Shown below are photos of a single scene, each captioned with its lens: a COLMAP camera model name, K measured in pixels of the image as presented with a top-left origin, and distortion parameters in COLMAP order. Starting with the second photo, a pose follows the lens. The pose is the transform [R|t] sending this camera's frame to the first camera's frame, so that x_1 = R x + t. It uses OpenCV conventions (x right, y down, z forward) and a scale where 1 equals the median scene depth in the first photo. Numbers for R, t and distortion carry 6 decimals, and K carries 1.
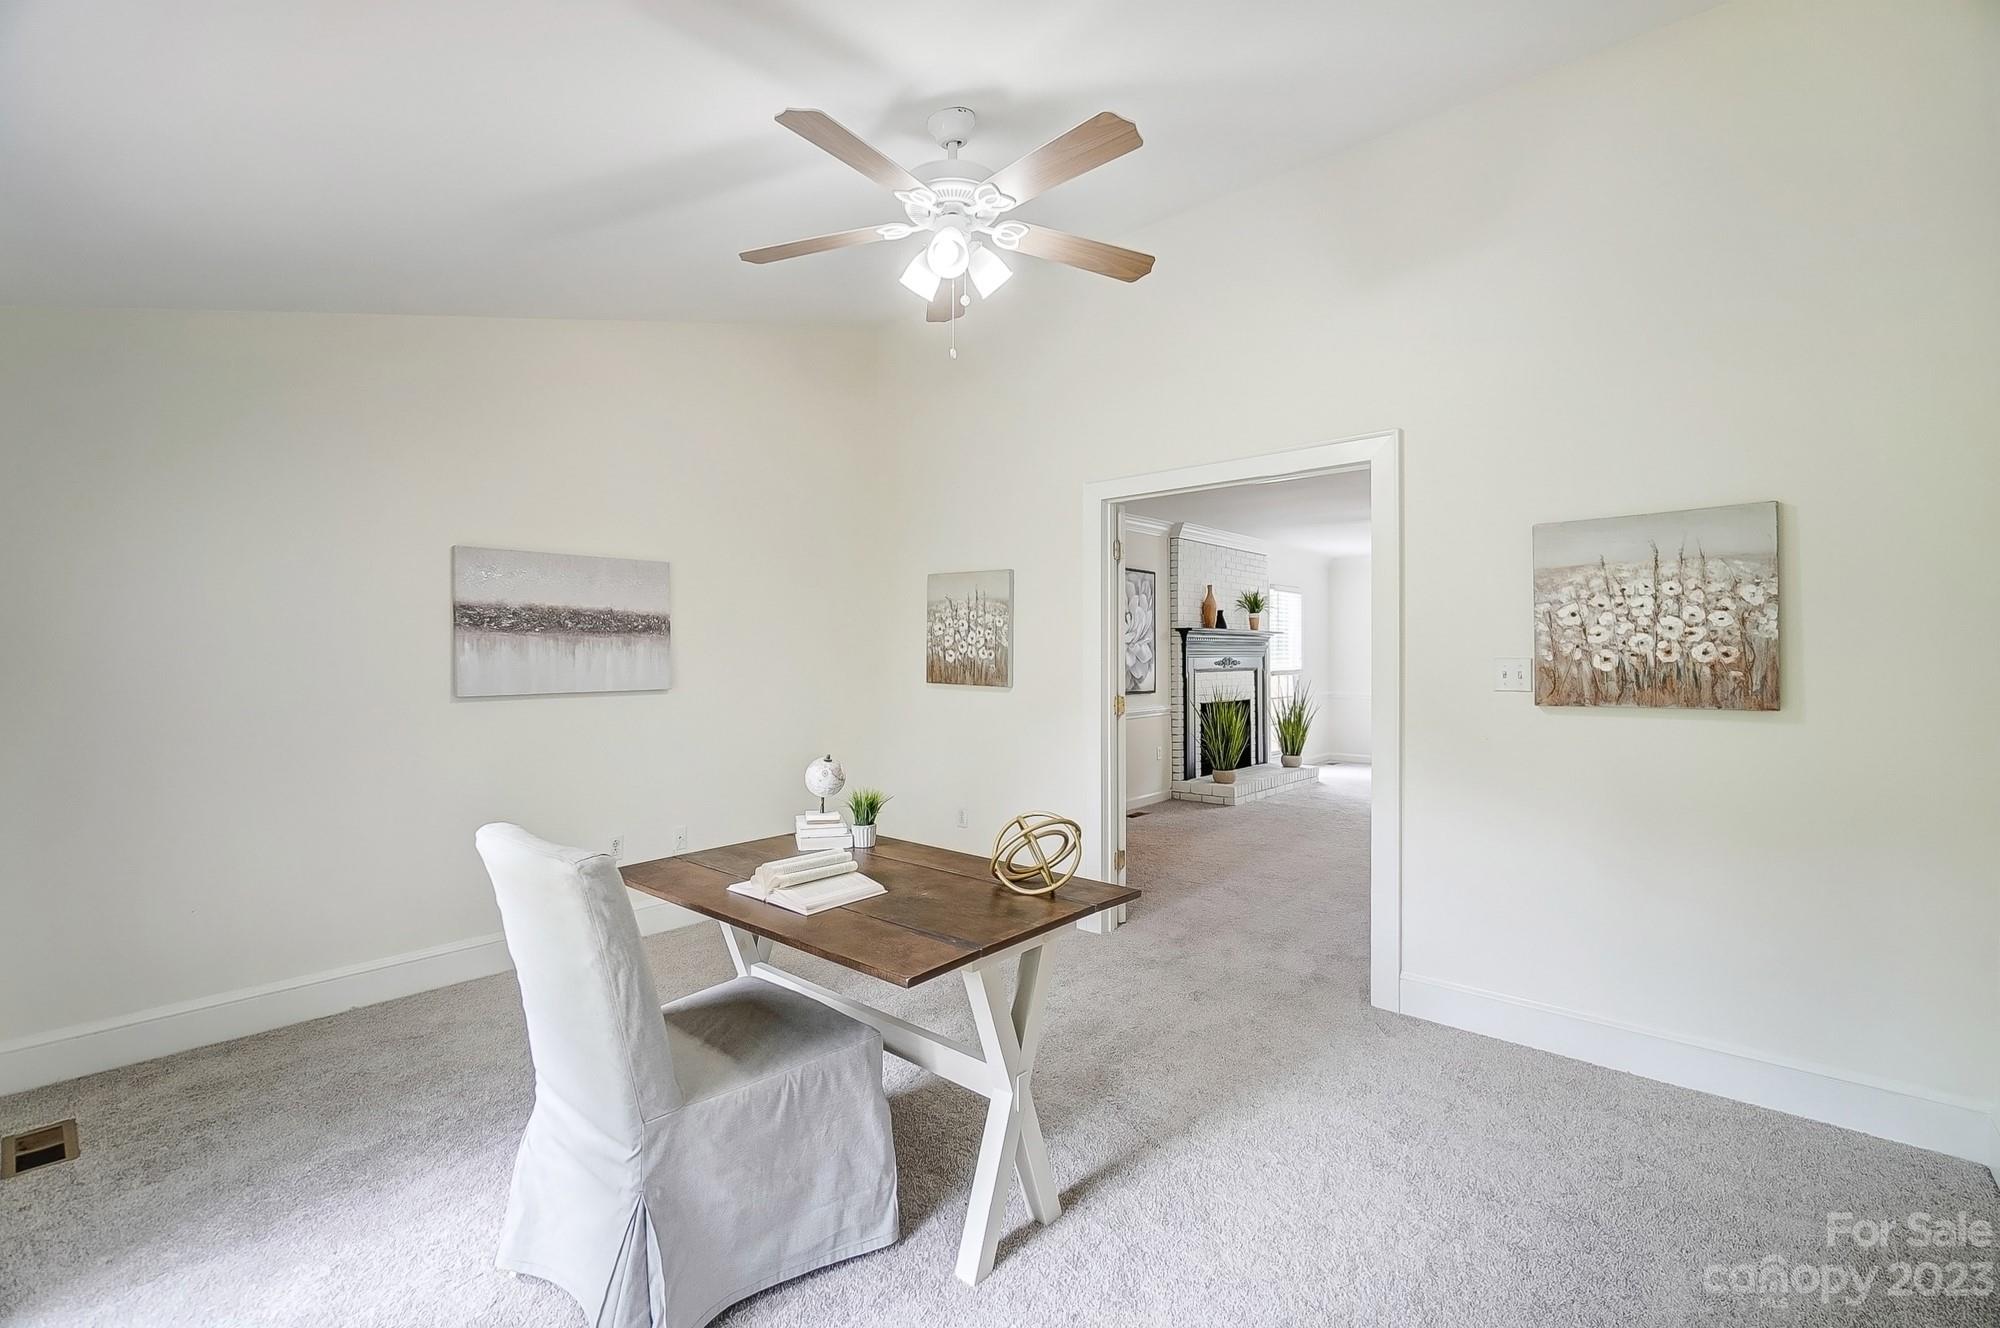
lens RADIAL K [[889.2, 0, 989.1], [0, 889.2, 661.5], [0, 0, 1]] dist [-0.067864, 0.026435]
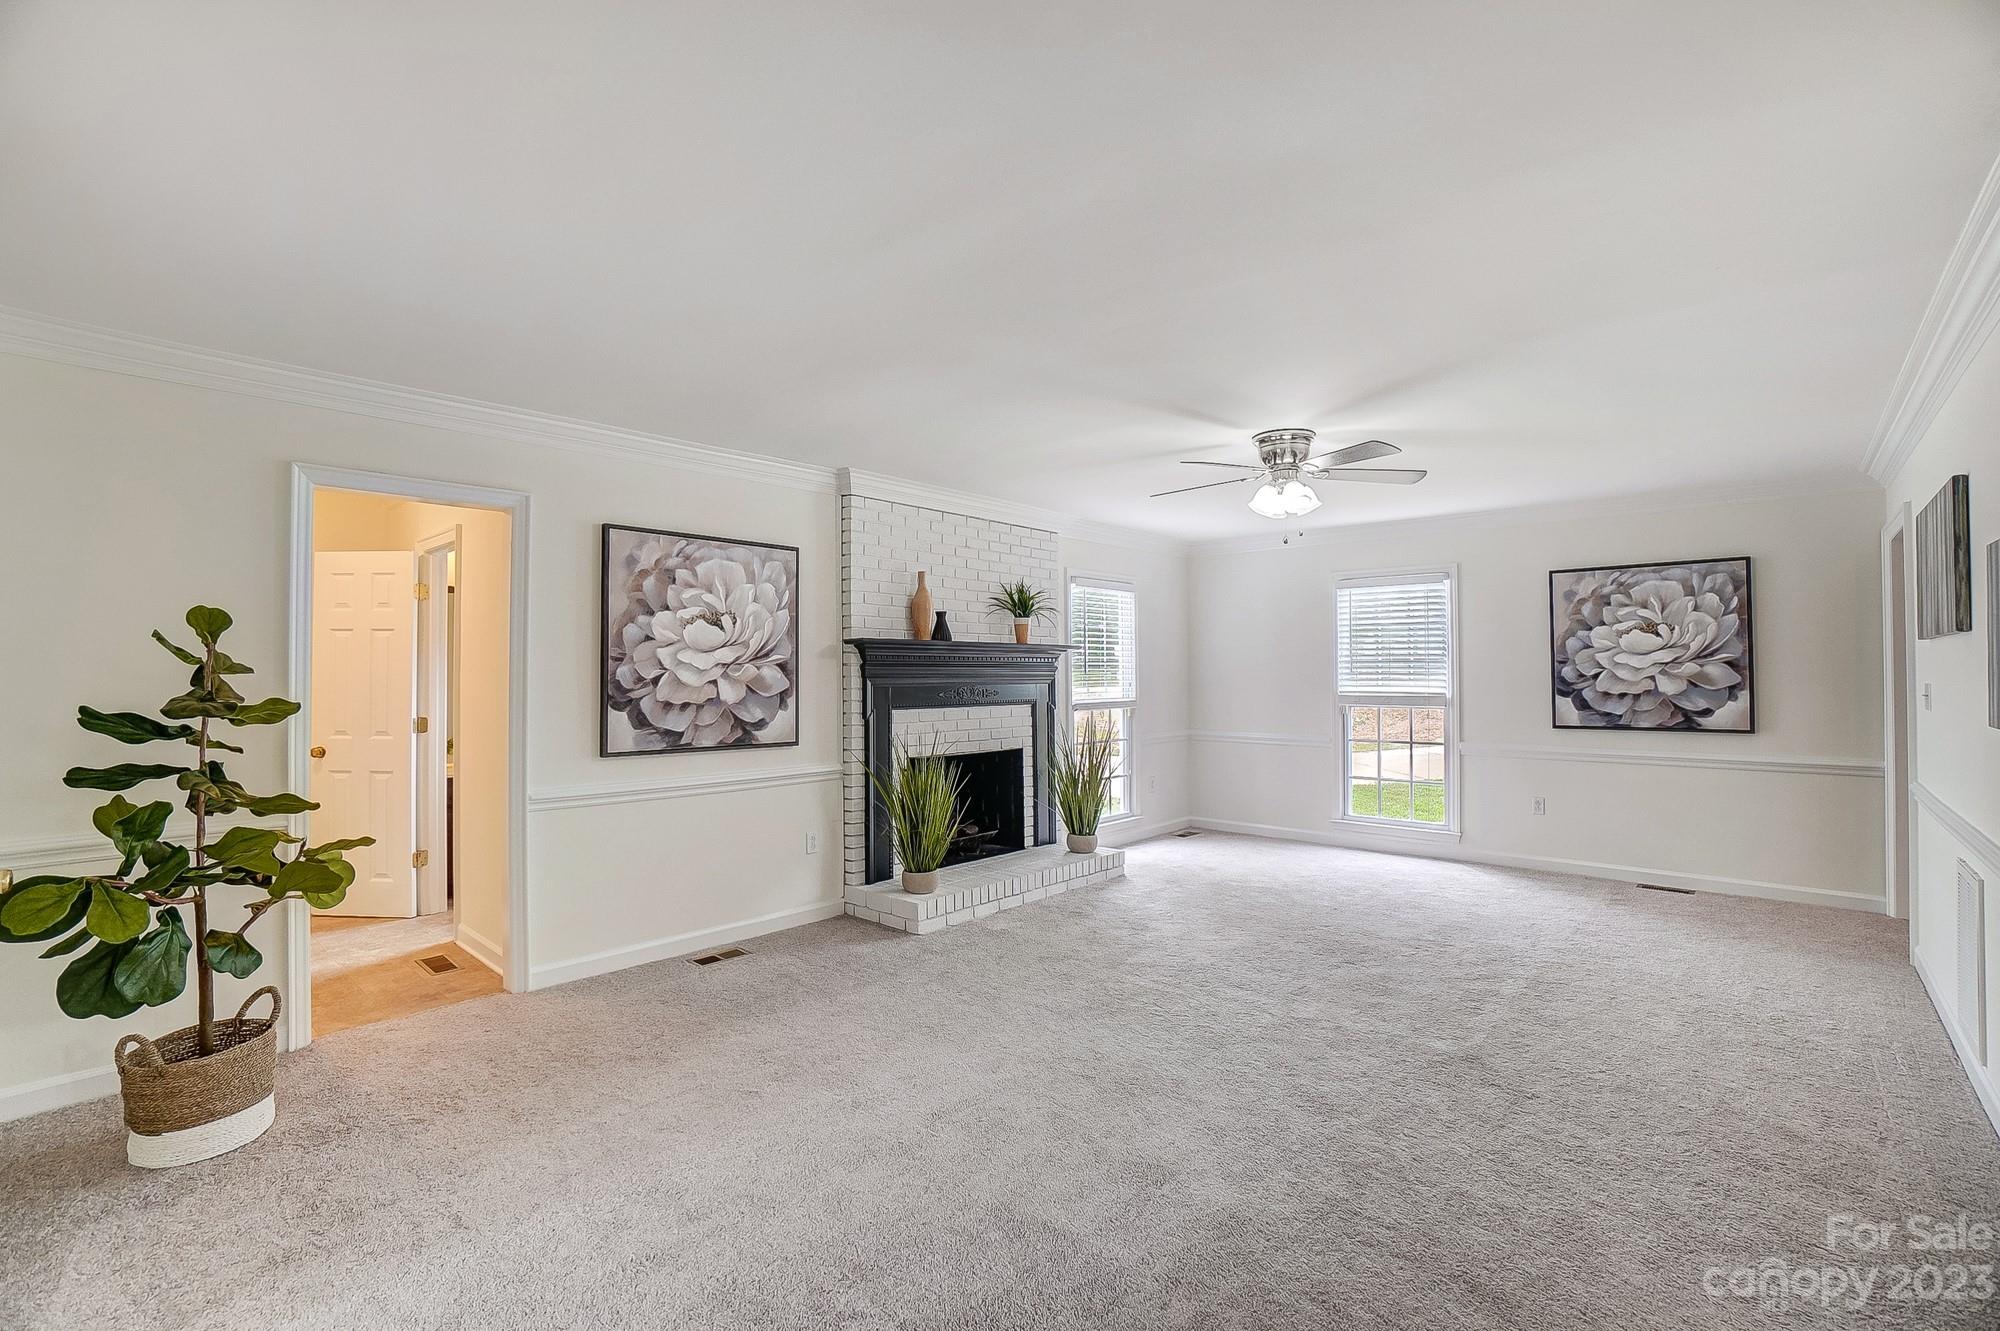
lens RADIAL K [[889.2, 0, 989.1], [0, 889.2, 663.0], [0, 0, 1]] dist [-0.067864, 0.026435]
pose [[0.999907, -0.002321, -0.013462, 0.318136], [0.002020, 0.999749, -0.022326, -0.007095], [0.013511, 0.022297, 0.999660, 0.381122]]
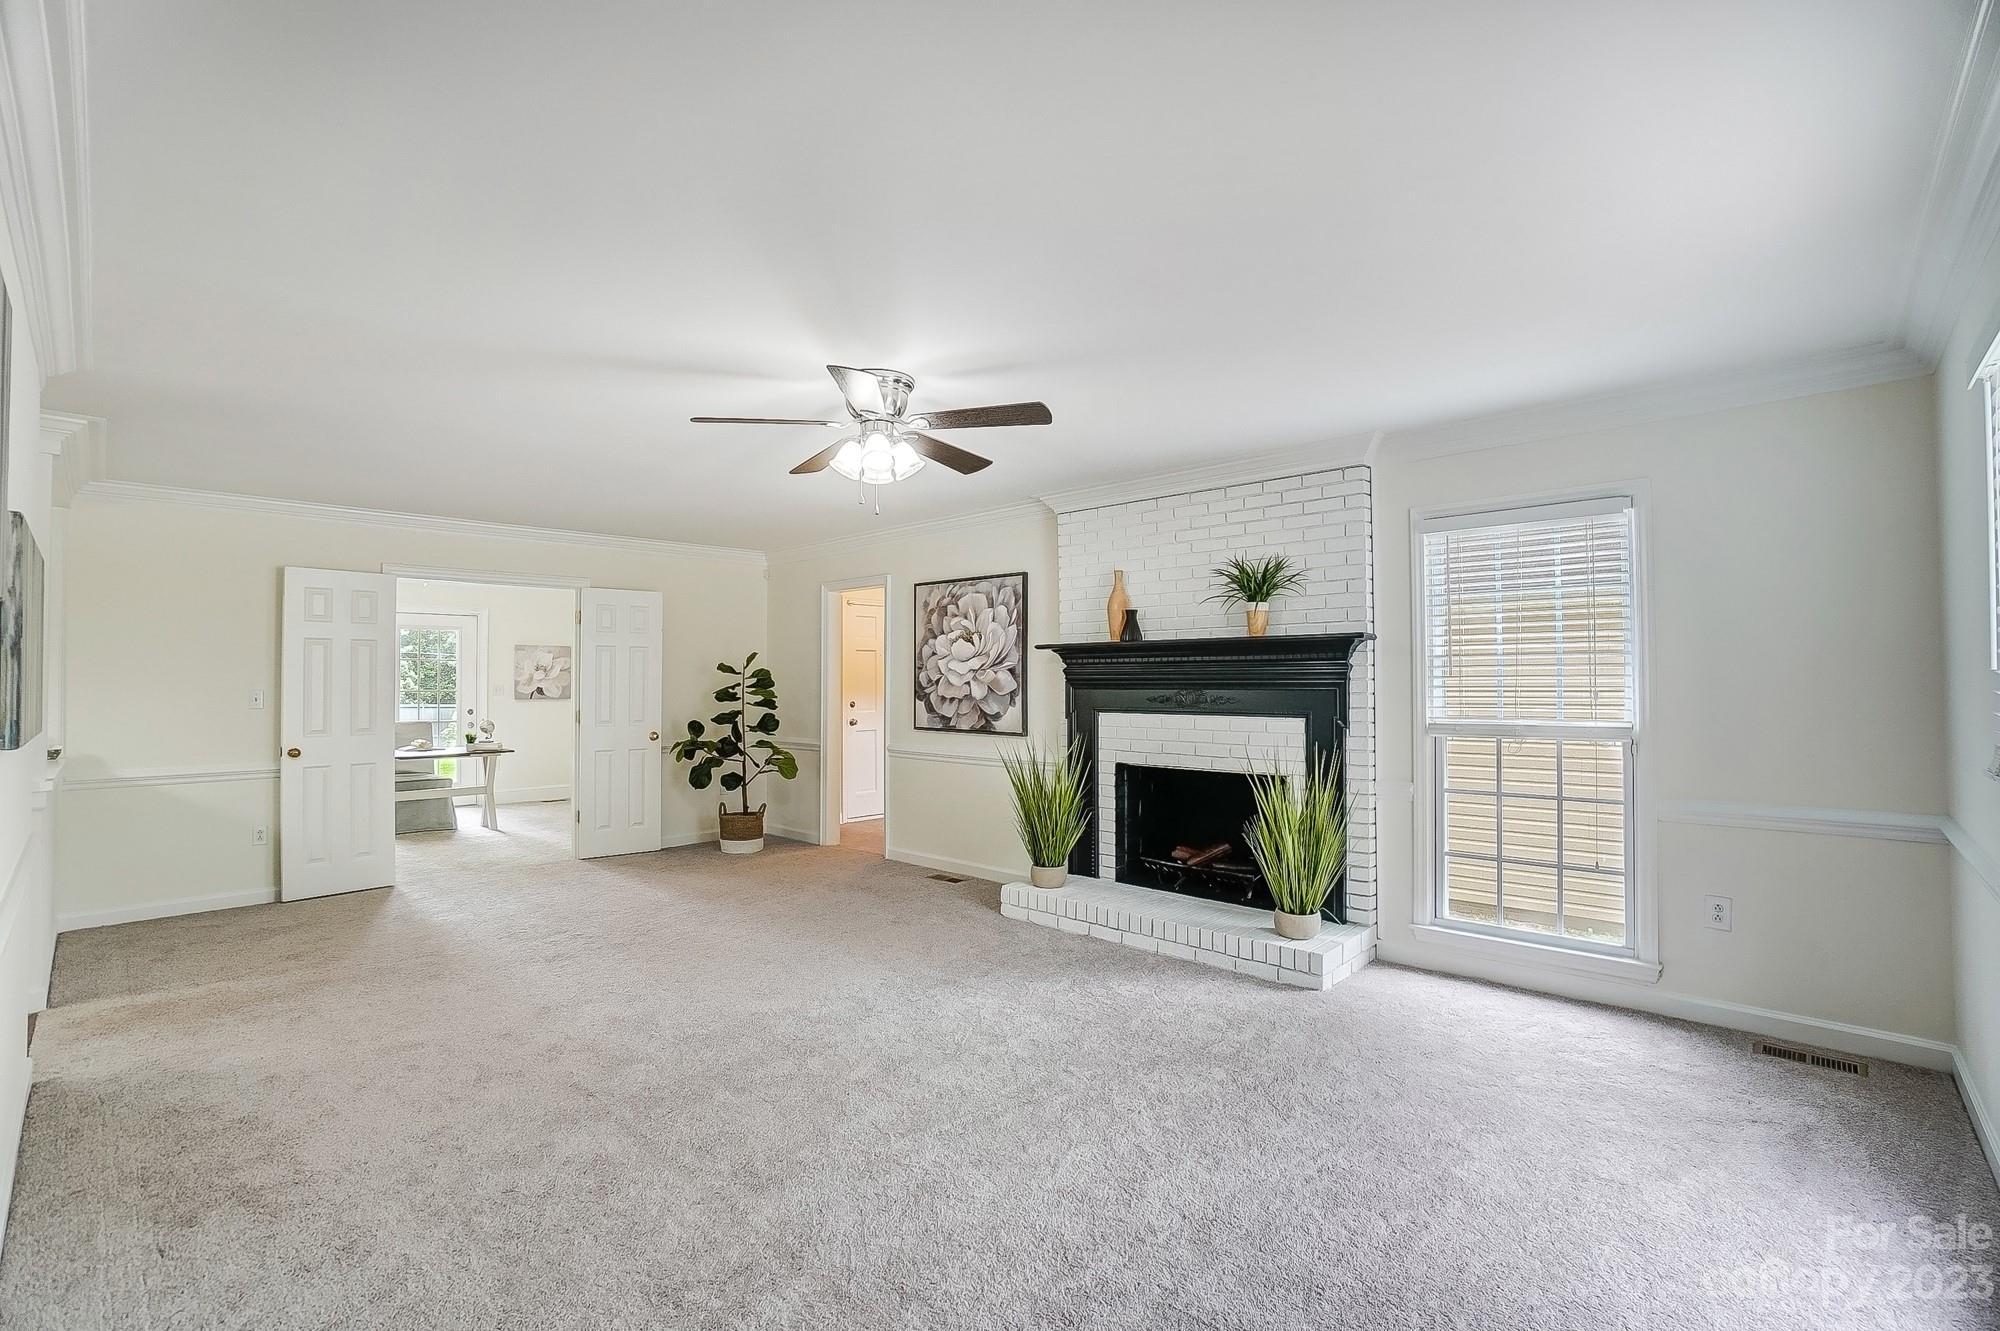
lens RADIAL K [[889.2, 0, 989.1], [0, 889.2, 663.0], [0, 0, 1]] dist [-0.067864, 0.026435]
pose [[-0.036538, -0.017367, -0.999181, 0.898348], [-0.006742, 0.999831, -0.017132, -0.012199], [0.999310, 0.006111, -0.036648, 0.970617]]
